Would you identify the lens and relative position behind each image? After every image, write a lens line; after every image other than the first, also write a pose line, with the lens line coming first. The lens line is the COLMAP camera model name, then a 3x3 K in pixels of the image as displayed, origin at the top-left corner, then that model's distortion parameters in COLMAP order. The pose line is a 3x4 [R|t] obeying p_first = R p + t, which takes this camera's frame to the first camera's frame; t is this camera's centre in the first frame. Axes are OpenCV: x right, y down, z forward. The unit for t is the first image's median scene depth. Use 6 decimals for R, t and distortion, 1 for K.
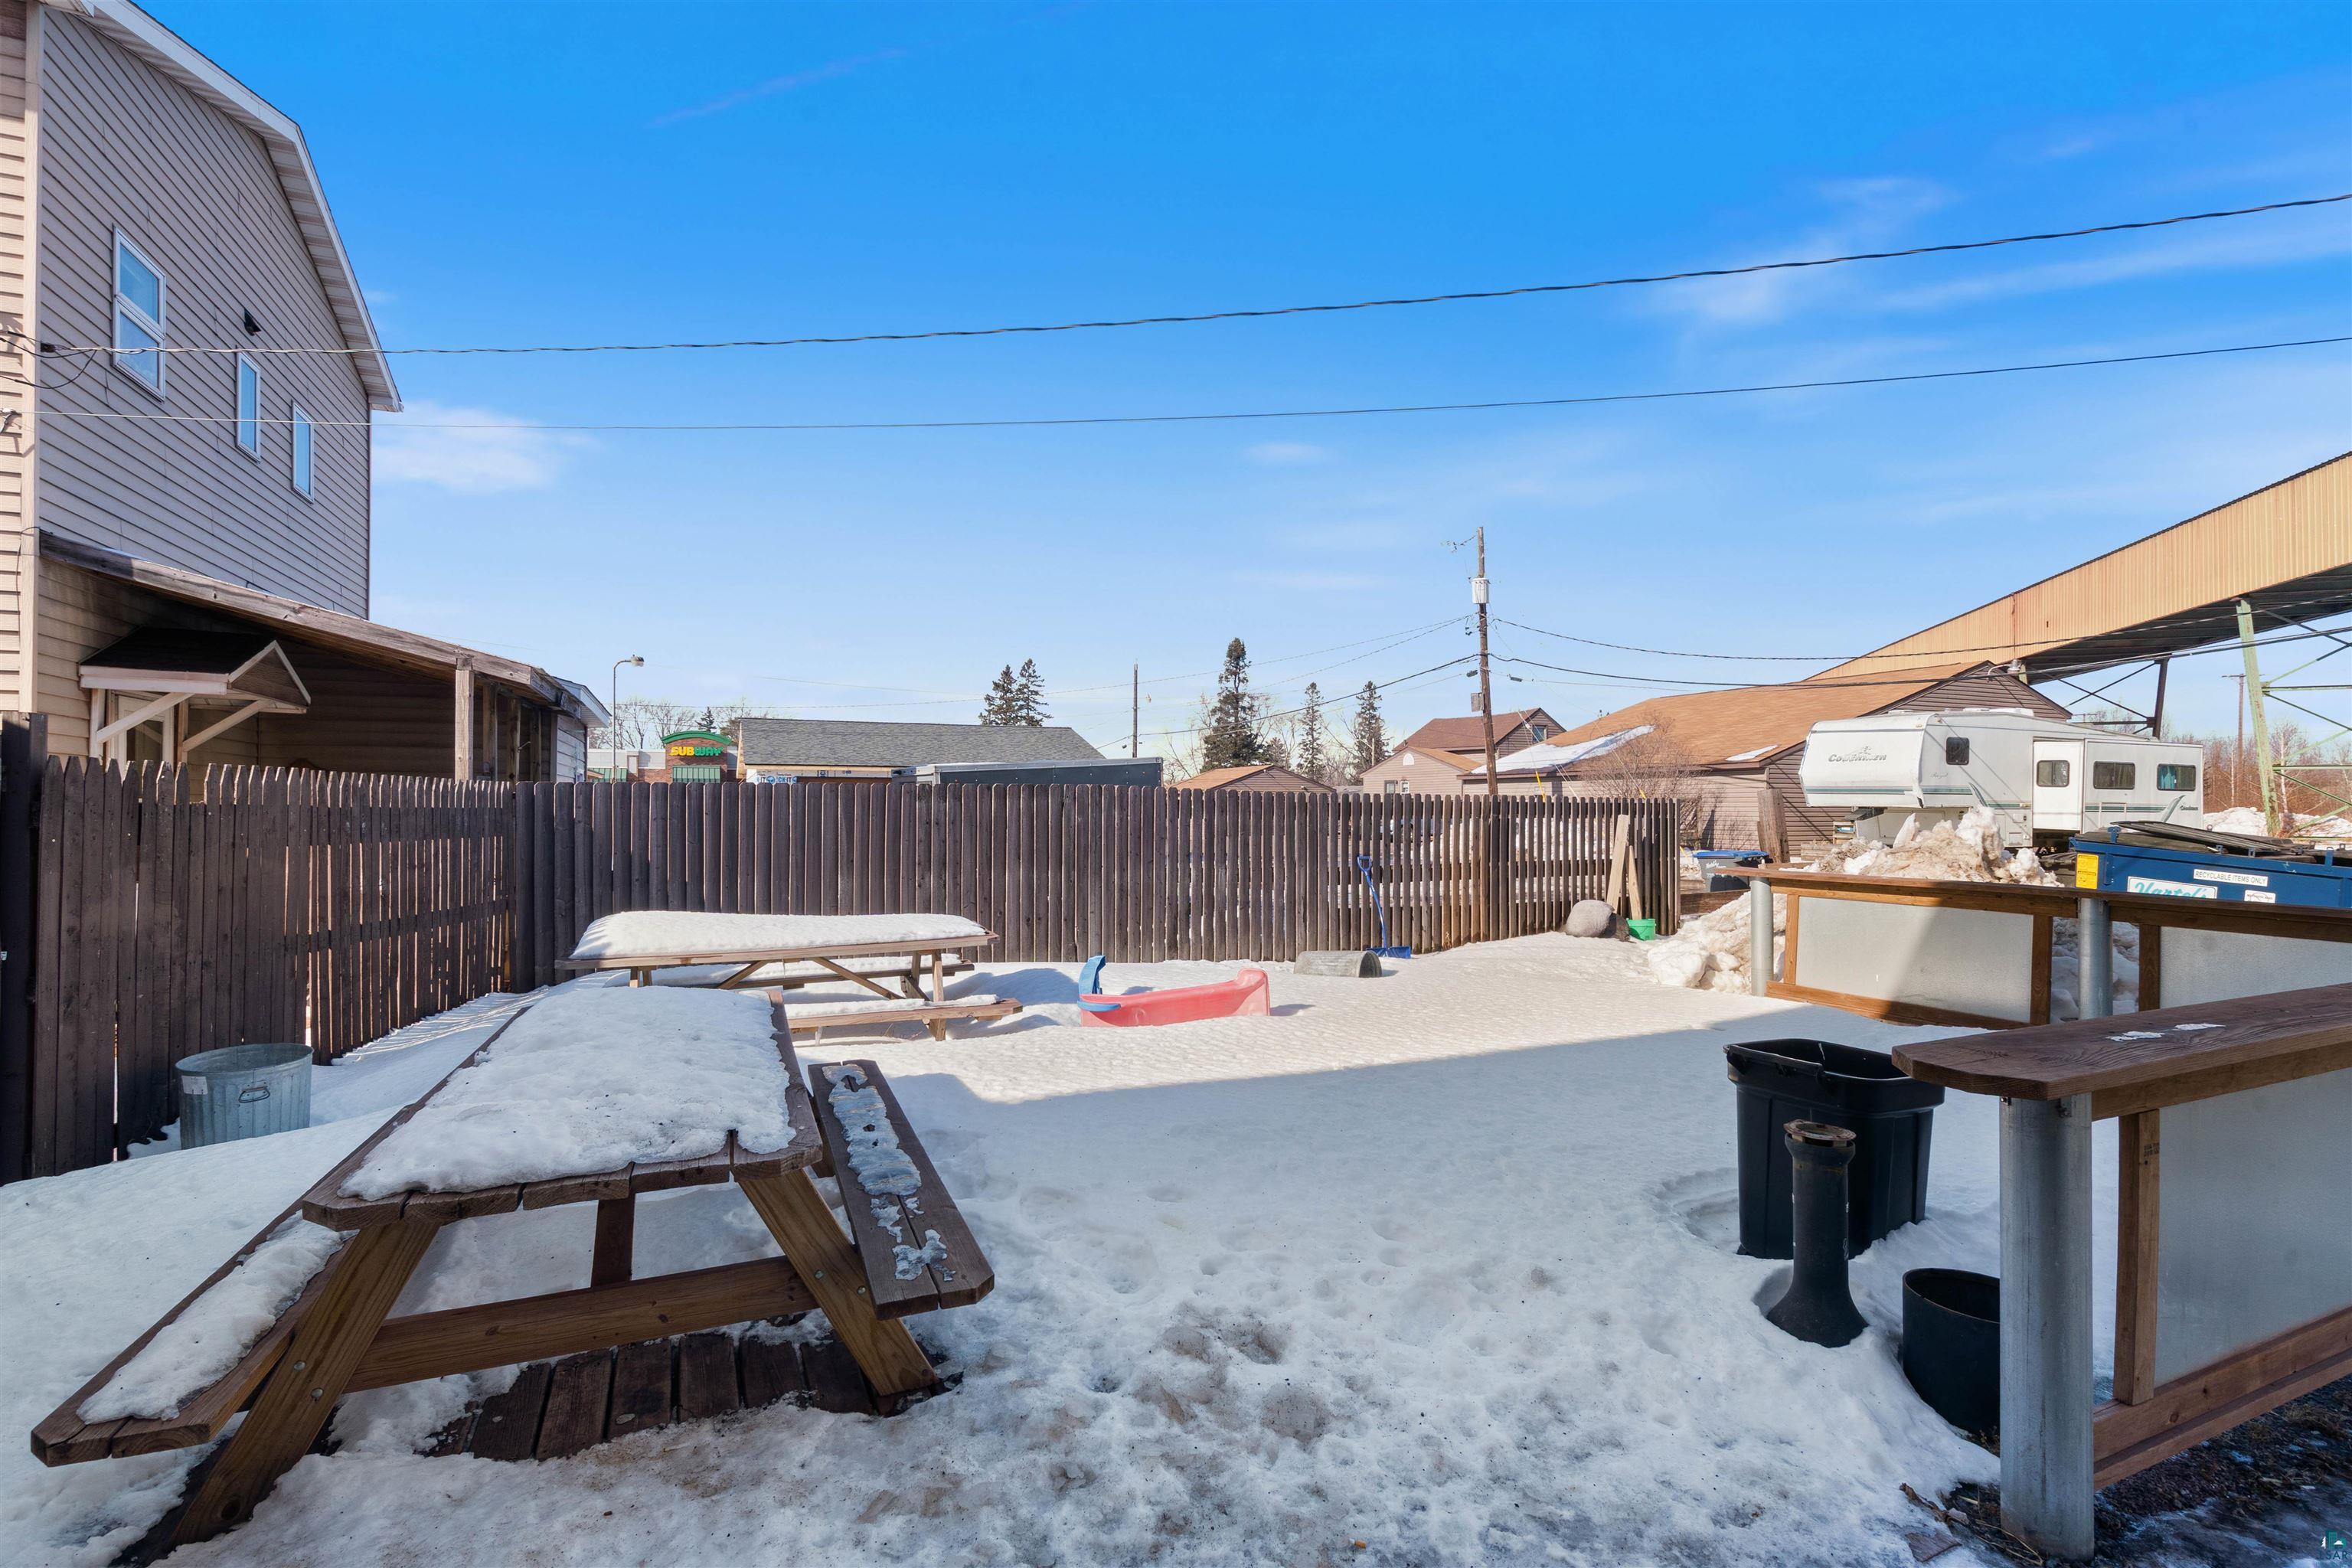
lens RADIAL K [[1060.5, 0, 1169.7], [0, 1060.5, 796.9], [0, 0, 1]] dist [0.004275, 0.000783]
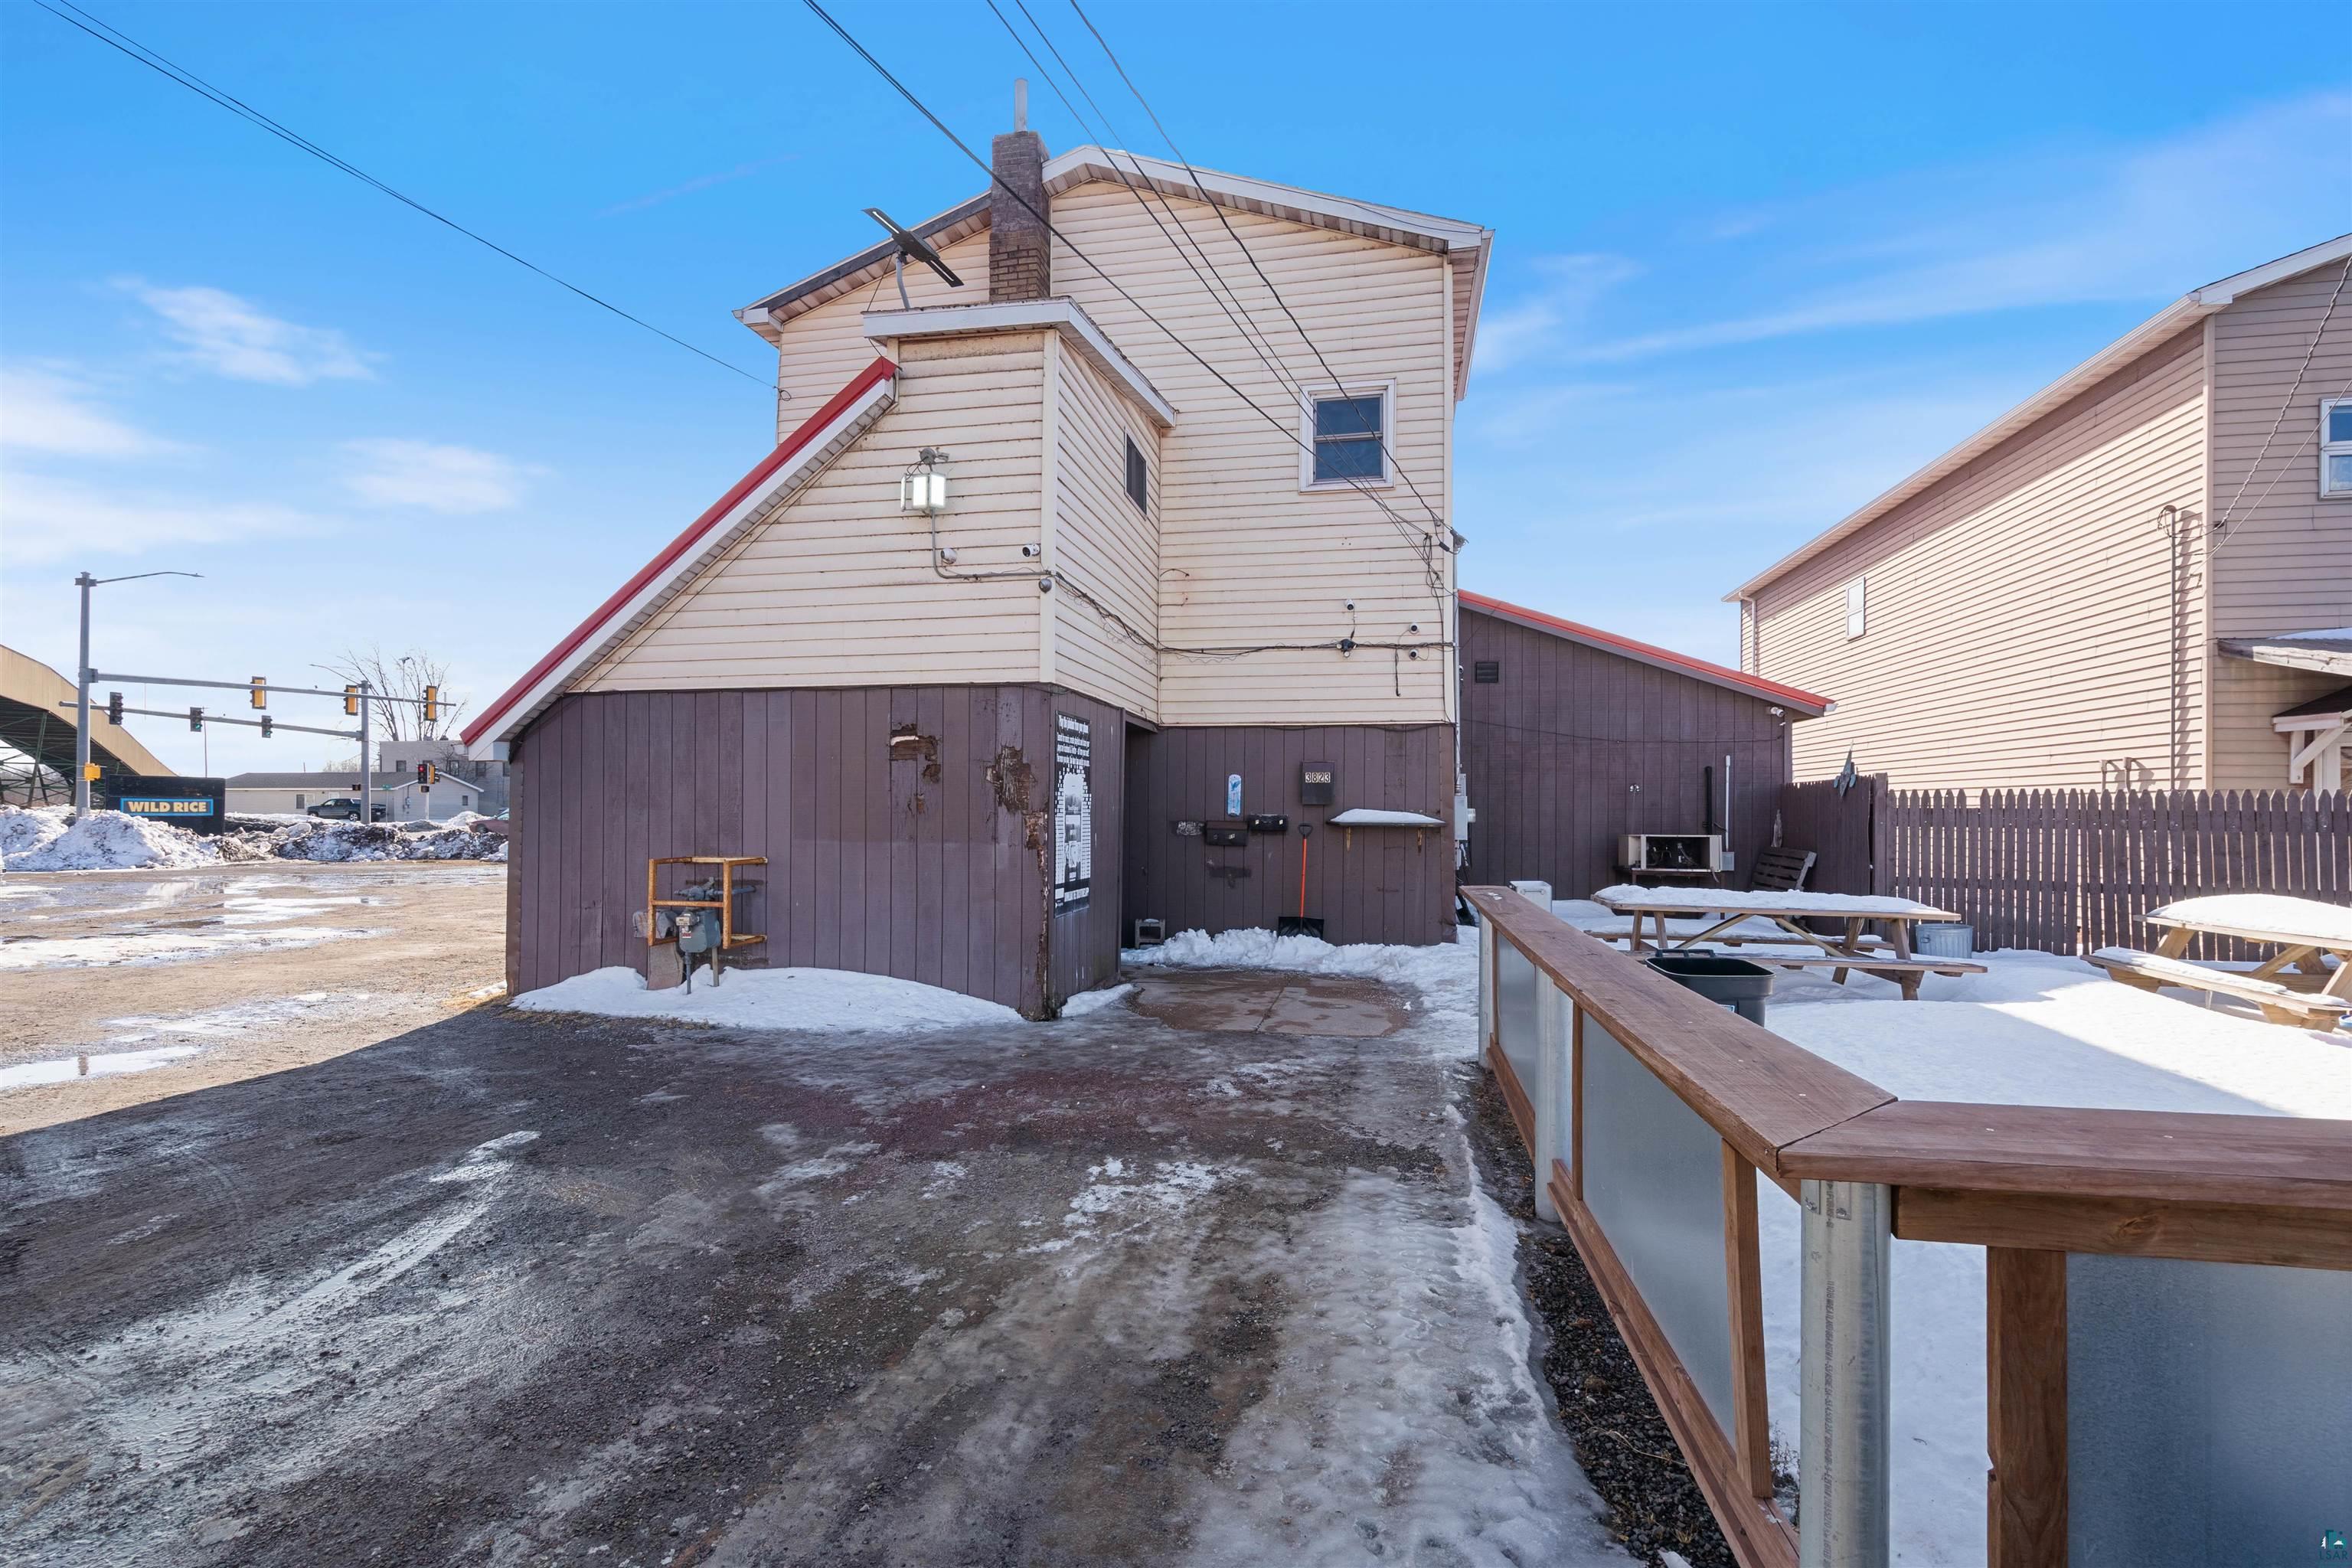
lens RADIAL K [[1060.5, 0, 1175.7], [0, 1060.5, 806.6], [0, 0, 1]] dist [0.004275, 0.000783]
pose [[-0.564233, -0.008743, -0.825569, 1.038065], [0.001600, 0.999930, -0.011683, 0.015853], [0.825614, -0.007913, -0.564180, 0.545855]]
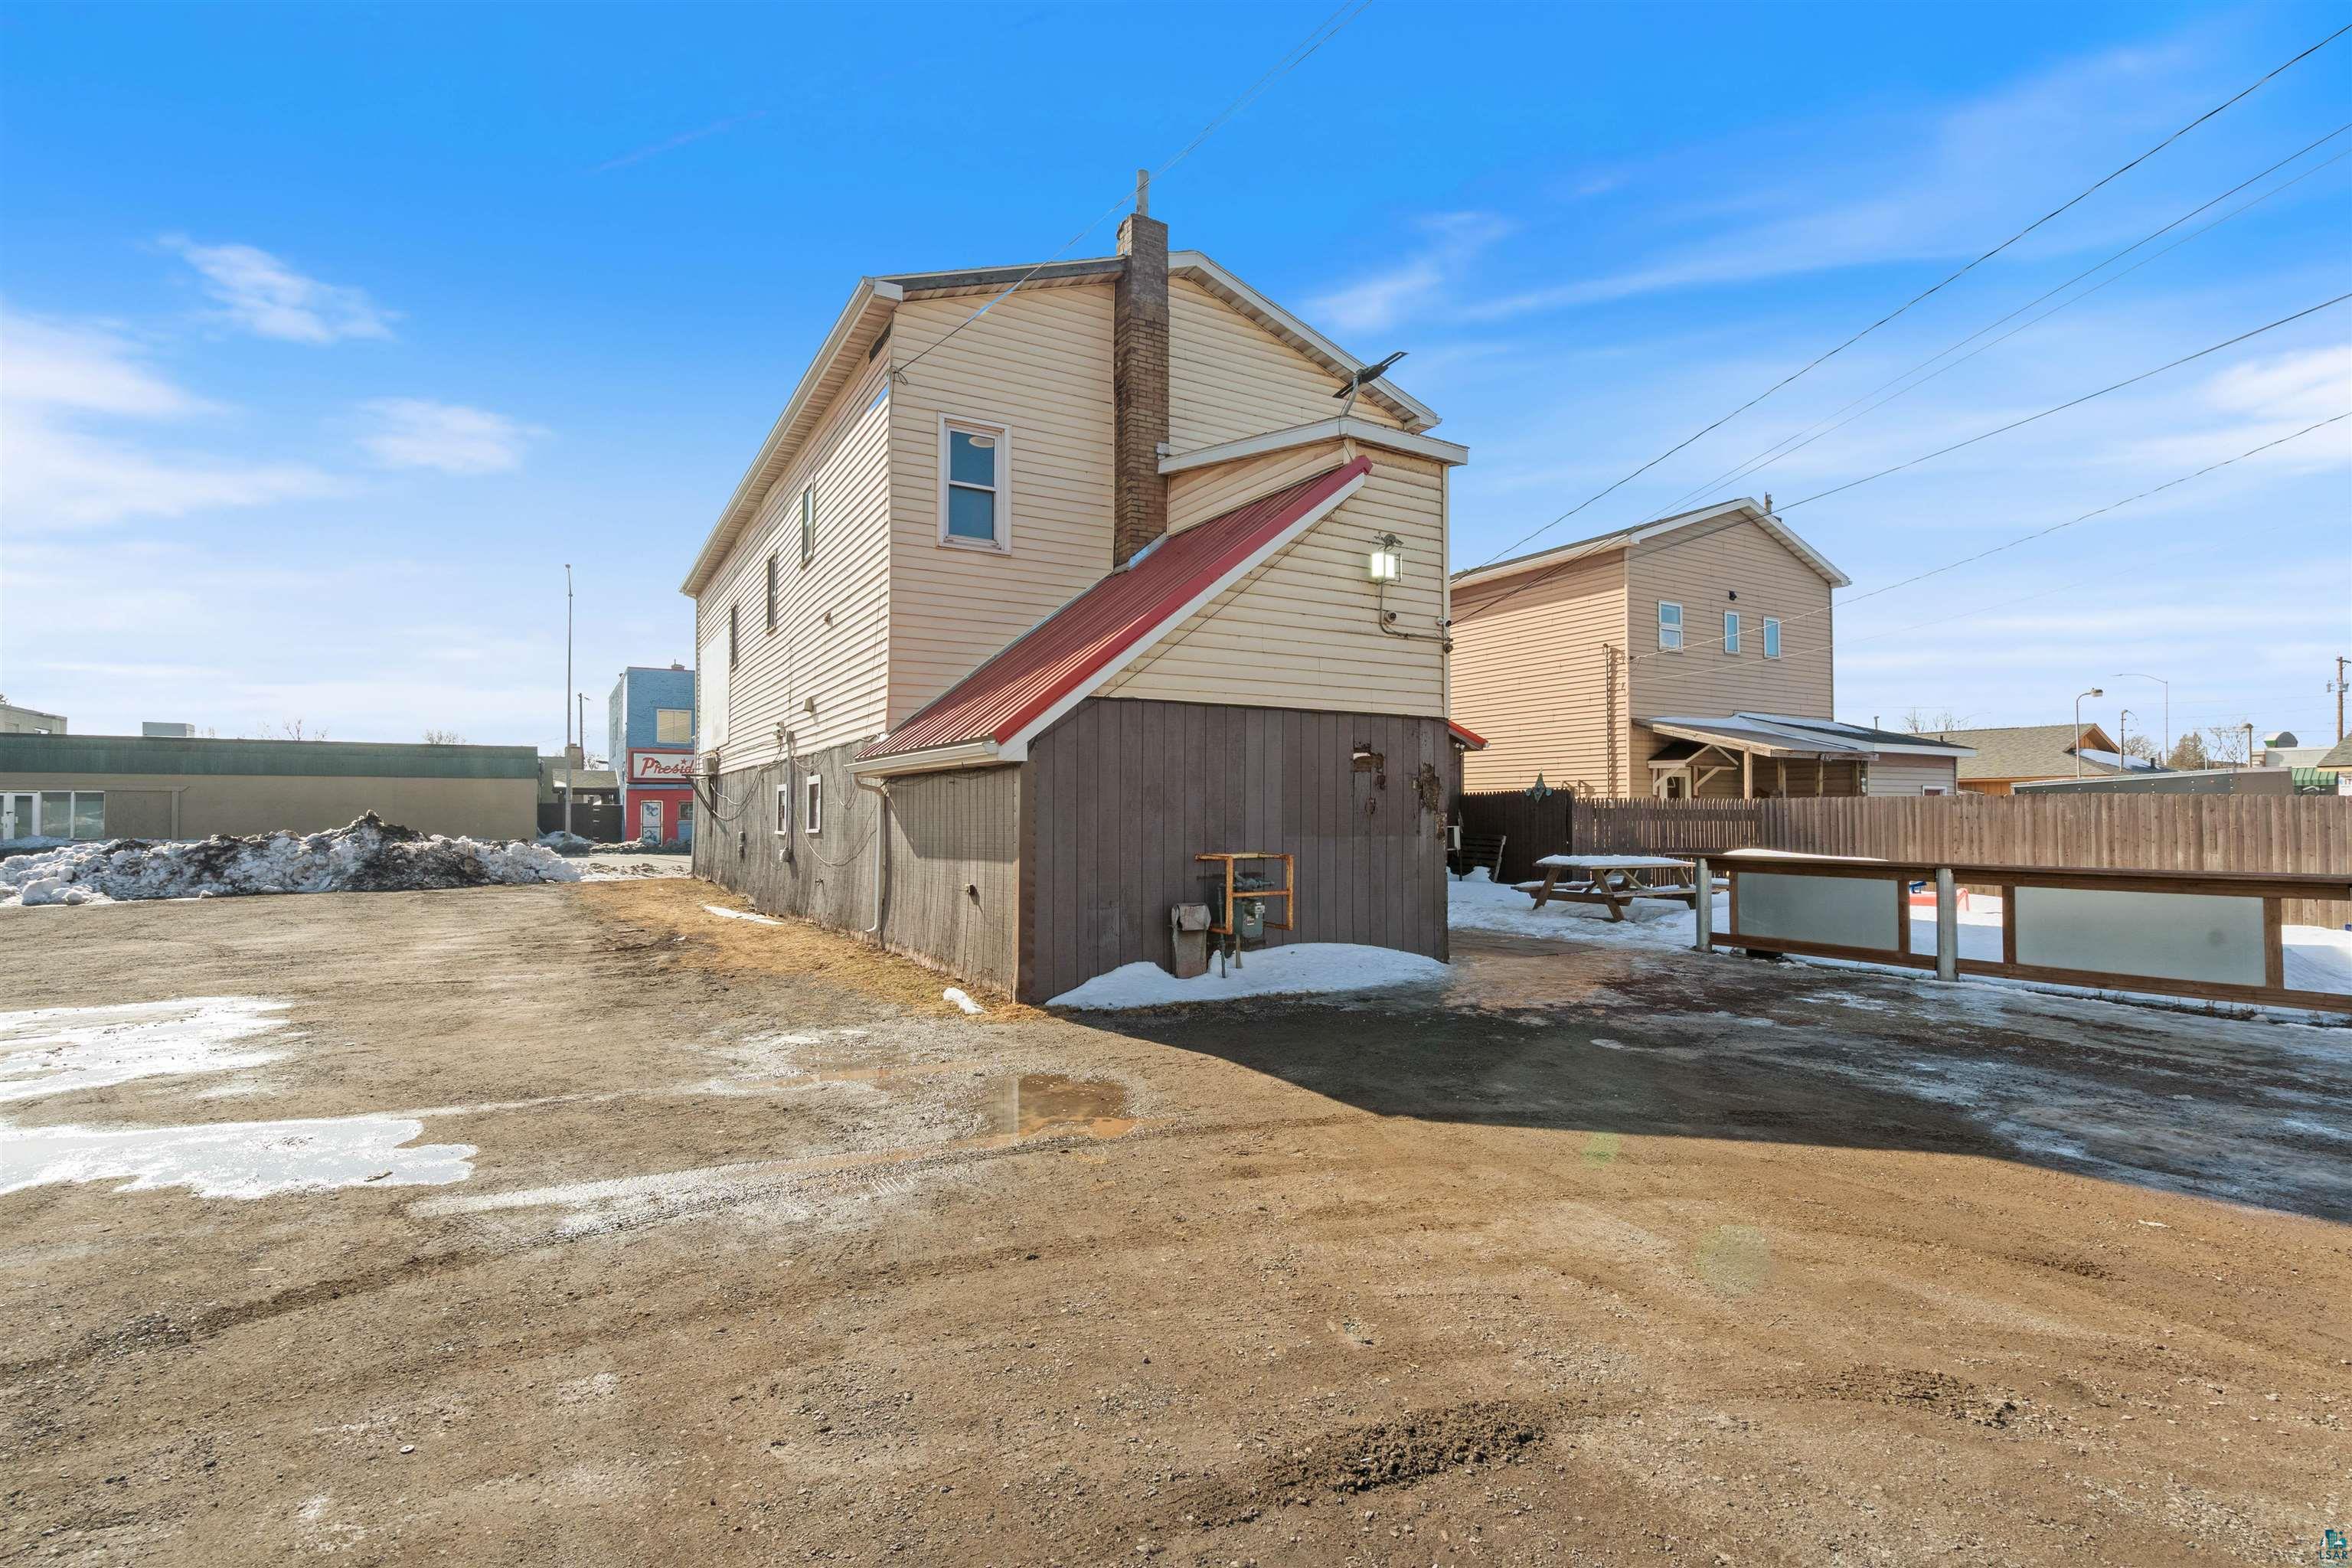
lens RADIAL K [[1060.5, 0, 1170.0], [0, 1060.5, 779.7], [0, 0, 1]] dist [0.004275, 0.000783]
pose [[0.125979, -0.033153, -0.991479, 1.584079], [0.008365, 0.999441, -0.032357, 0.008717], [0.991998, -0.004217, 0.126185, -0.612179]]
